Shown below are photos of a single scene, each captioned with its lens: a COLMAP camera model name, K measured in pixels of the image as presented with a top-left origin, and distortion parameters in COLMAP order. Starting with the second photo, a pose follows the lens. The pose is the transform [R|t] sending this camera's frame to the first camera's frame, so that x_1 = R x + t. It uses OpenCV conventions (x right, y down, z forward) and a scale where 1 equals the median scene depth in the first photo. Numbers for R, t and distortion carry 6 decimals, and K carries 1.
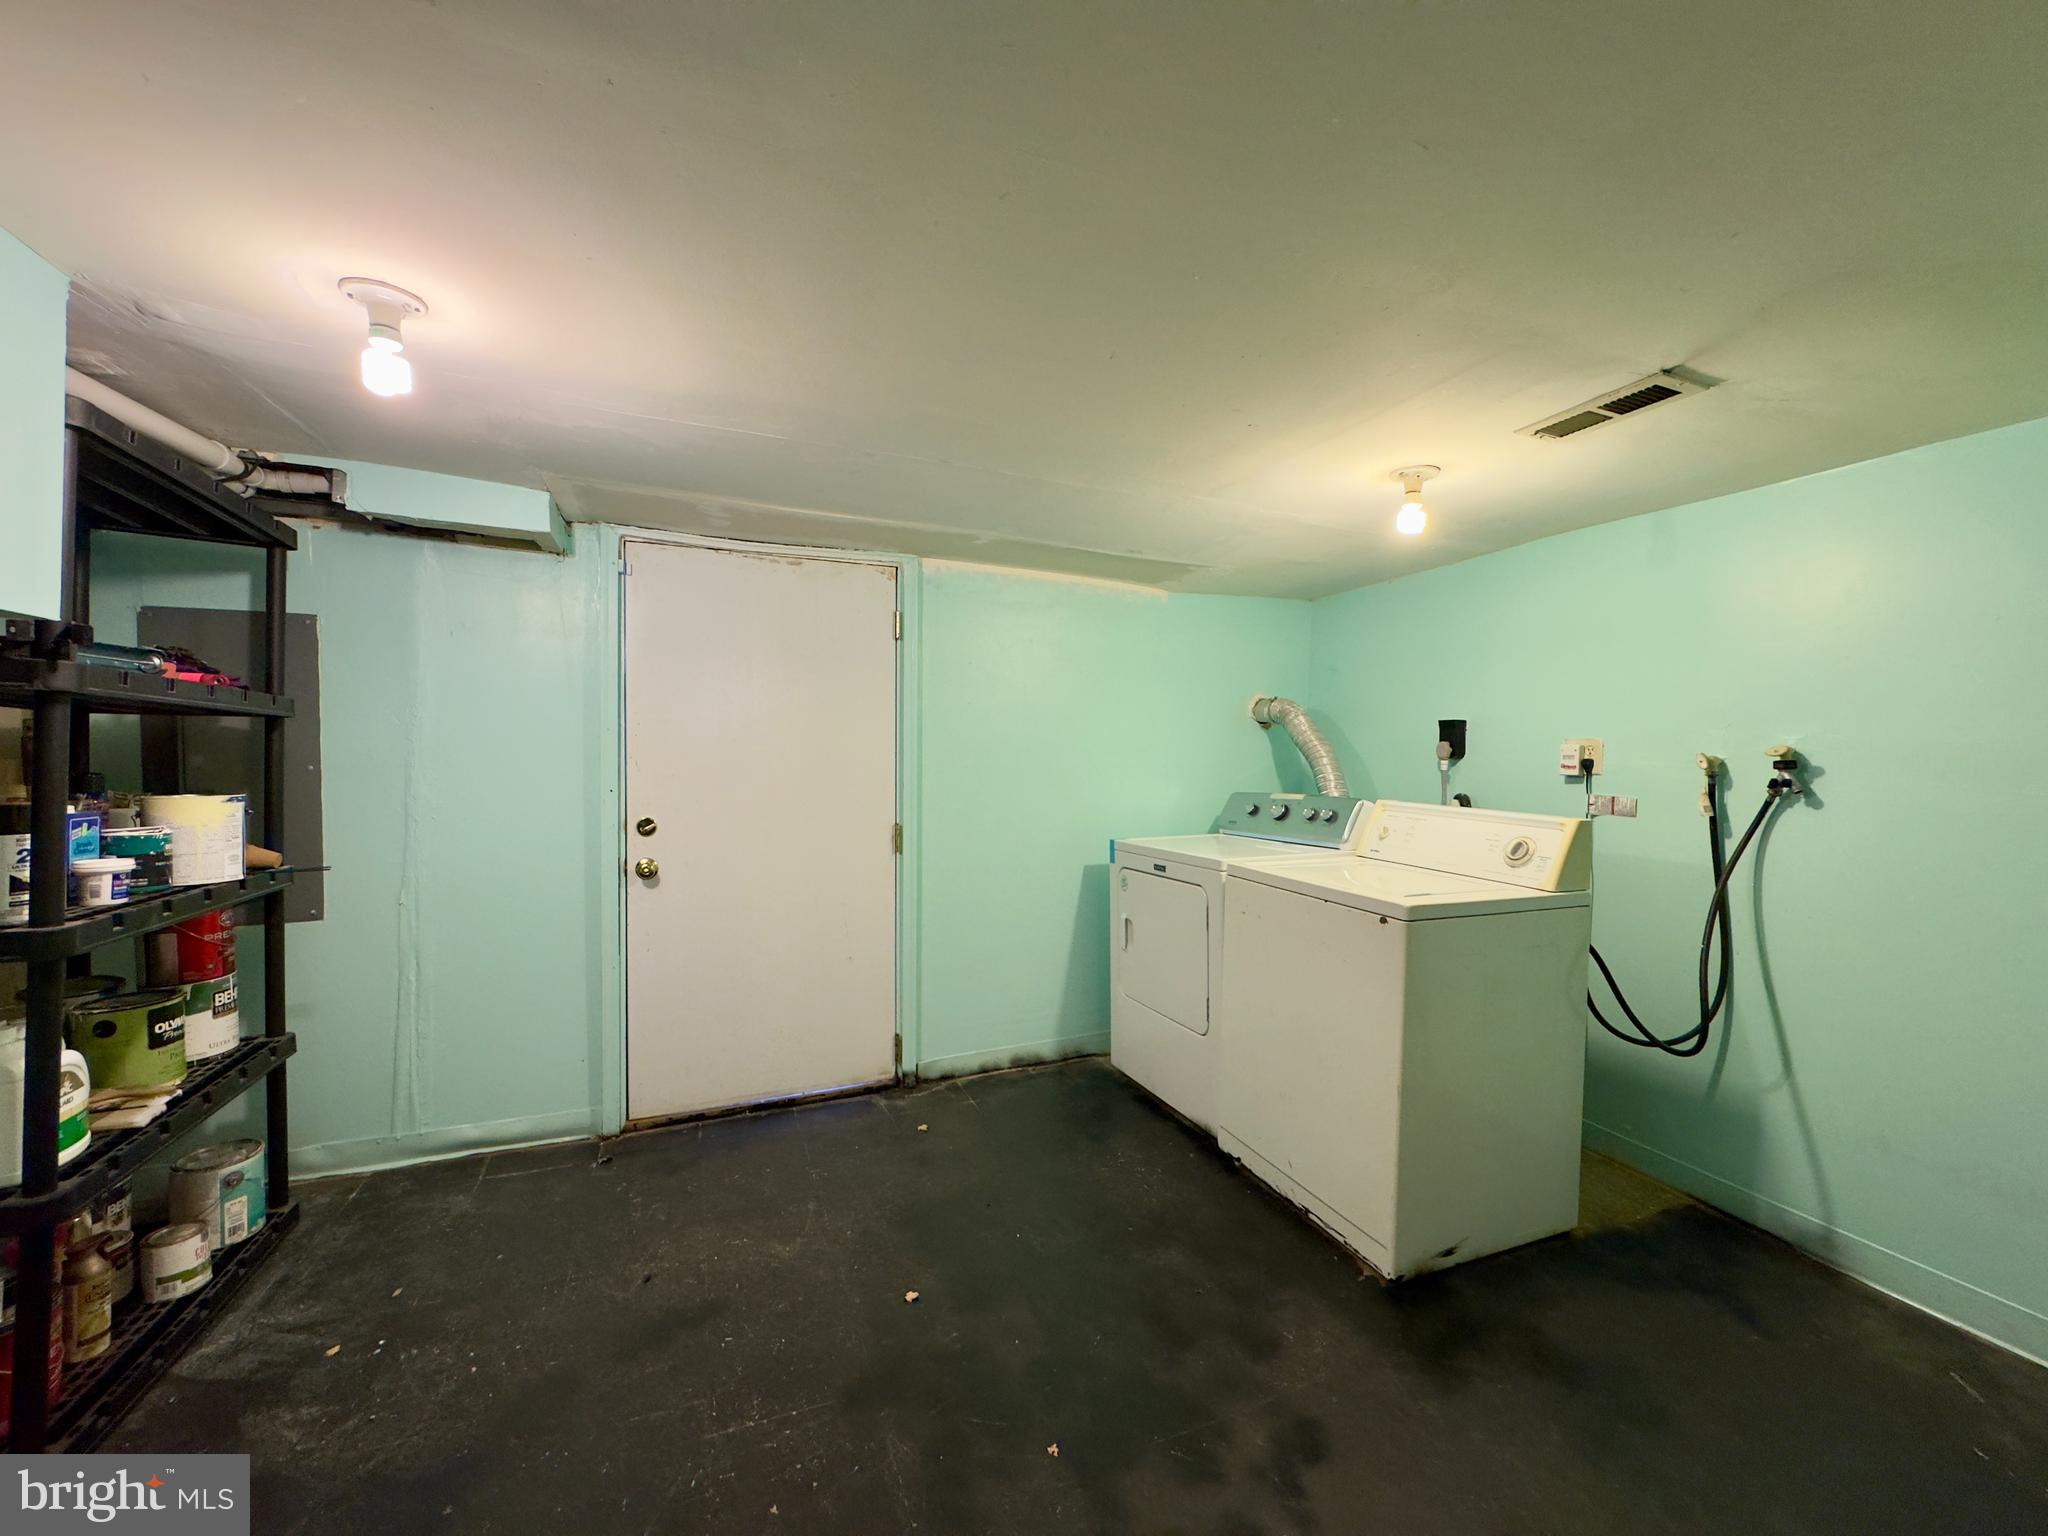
lens RADIAL K [[813.2, 0, 1018.0], [0, 813.2, 759.6], [0, 0, 1]] dist [-0.006178, 0.000897]
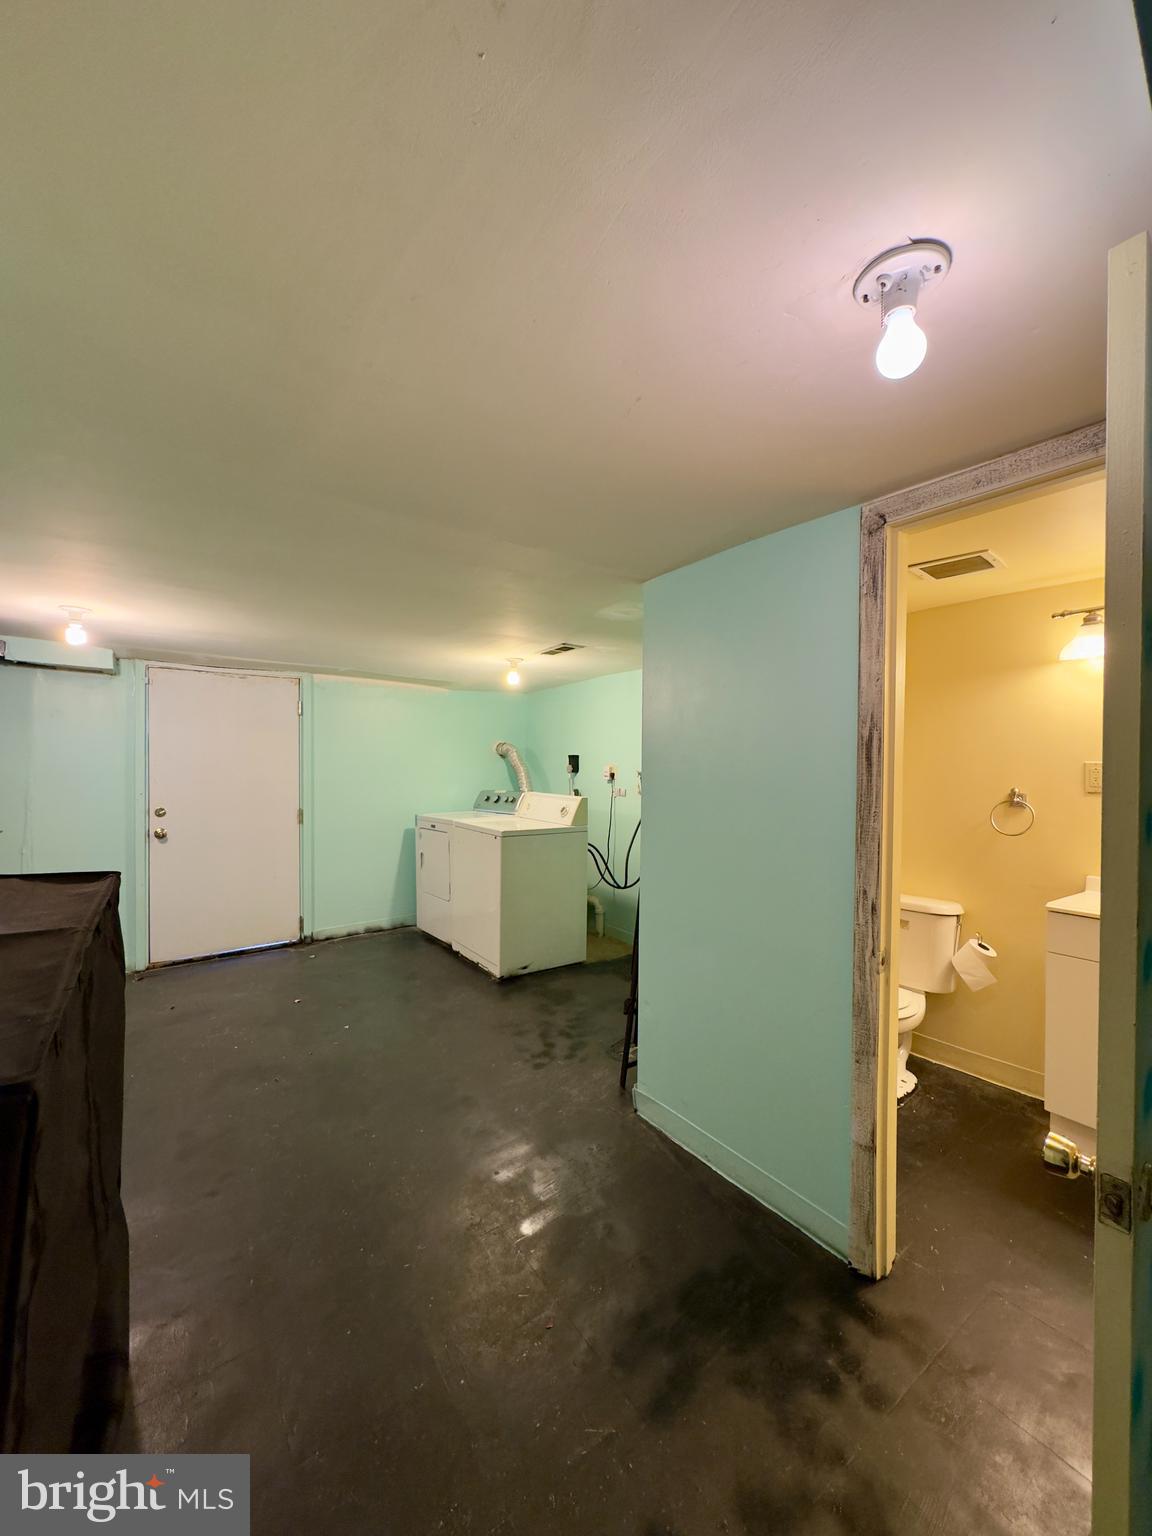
lens RADIAL K [[609.9, 0, 574.2], [0, 609.9, 763.4], [0, 0, 1]] dist [-0.006178, 0.000897]
pose [[0.973703, -0.007154, 0.227709, 0.167518], [0.010572, 0.999849, -0.013795, -0.004021], [-0.227576, 0.015840, 0.973632, -0.606728]]
